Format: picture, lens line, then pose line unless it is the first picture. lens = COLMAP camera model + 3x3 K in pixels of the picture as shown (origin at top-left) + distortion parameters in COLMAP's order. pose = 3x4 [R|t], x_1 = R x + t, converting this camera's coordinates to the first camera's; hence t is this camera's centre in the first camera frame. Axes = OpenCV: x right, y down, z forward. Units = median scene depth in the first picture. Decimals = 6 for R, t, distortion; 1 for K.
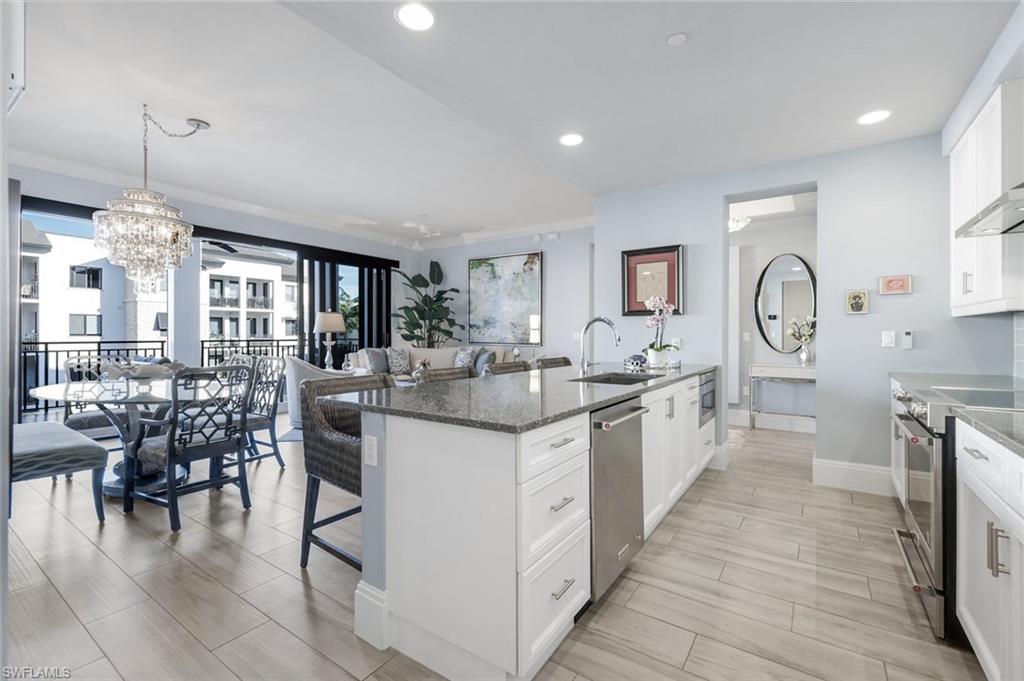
lens RADIAL K [[443.3, 0, 511.8], [0, 443.3, 334.5], [0, 0, 1]] dist [0.000370, 0.000219]
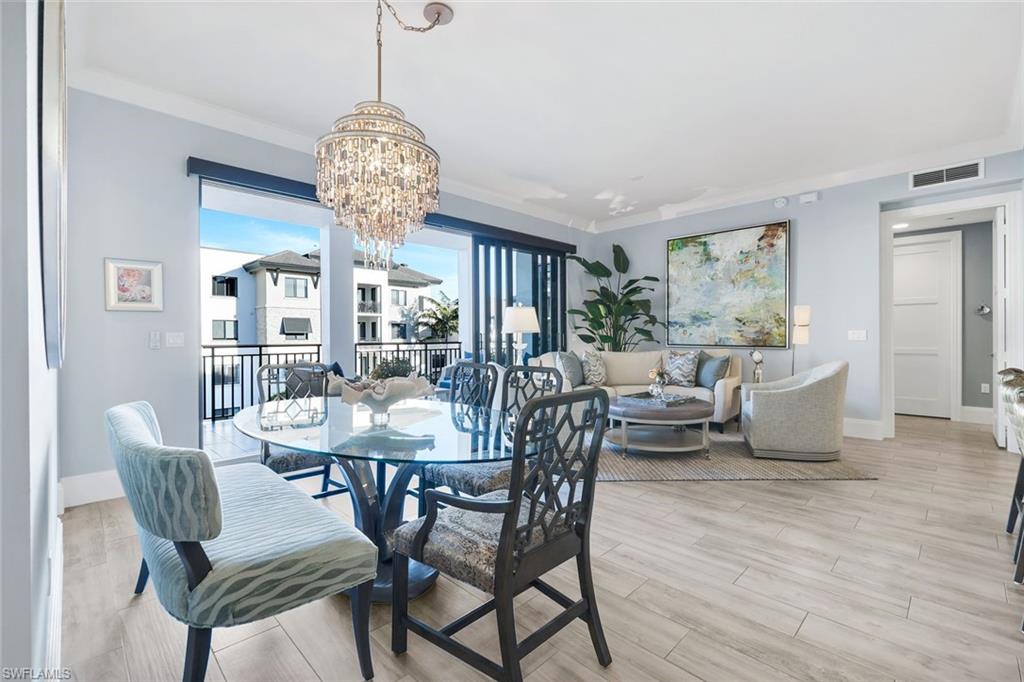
lens RADIAL K [[447.3, 0, 515.5], [0, 447.3, 338.6], [0, 0, 1]] dist [0.001280, 0.000066]
pose [[0.983531, -0.006340, -0.180630, -0.220728], [0.007144, 0.999967, 0.003800, 0.002415], [0.180600, -0.005028, 0.983544, 0.169580]]
